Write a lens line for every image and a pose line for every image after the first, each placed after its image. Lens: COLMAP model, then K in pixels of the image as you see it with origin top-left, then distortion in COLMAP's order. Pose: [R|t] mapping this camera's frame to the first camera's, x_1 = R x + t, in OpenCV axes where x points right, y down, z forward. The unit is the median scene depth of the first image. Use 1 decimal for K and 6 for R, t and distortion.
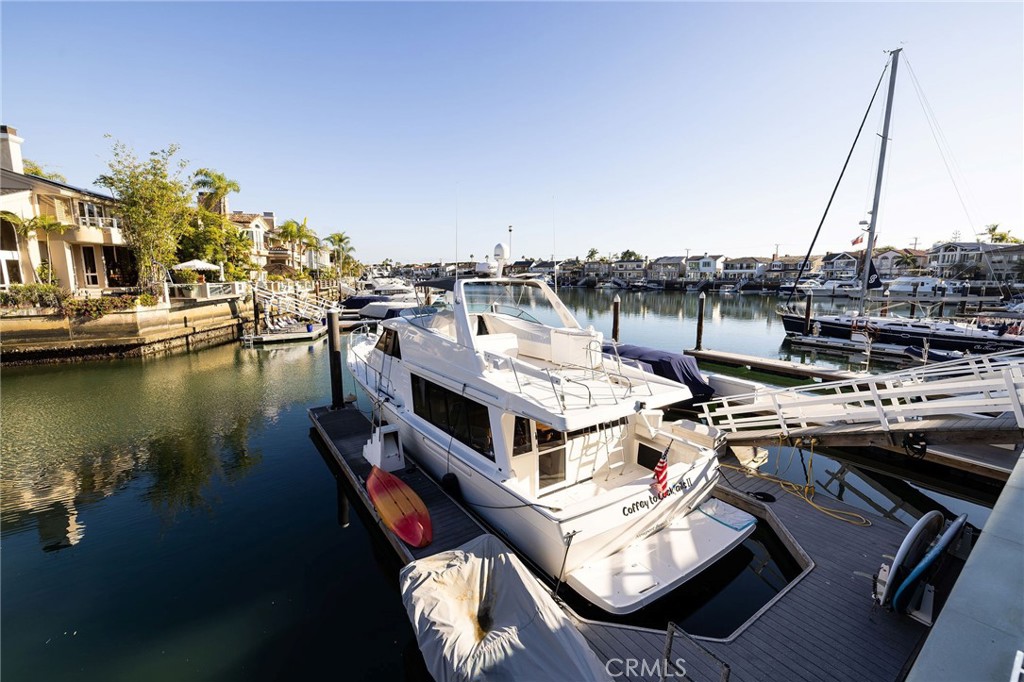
lens RADIAL K [[430.7, 0, 511.5], [0, 430.7, 337.5], [0, 0, 1]] dist [0.001436, 0.000331]
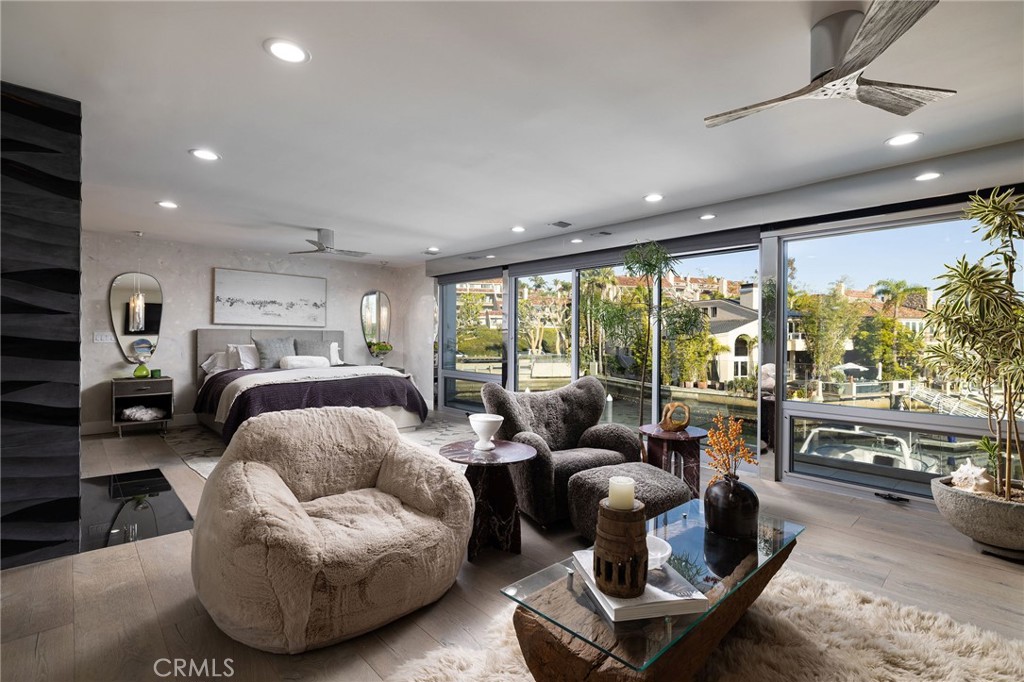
lens RADIAL K [[487.7, 0, 511.3], [0, 487.7, 337.6], [0, 0, 1]] dist [0.004144, 0.000629]
pose [[0.132557, 0.003542, -0.991169, 0.550405], [-0.143643, 0.989505, -0.015674, -0.098873], [0.980712, 0.144452, 0.131675, -0.142492]]
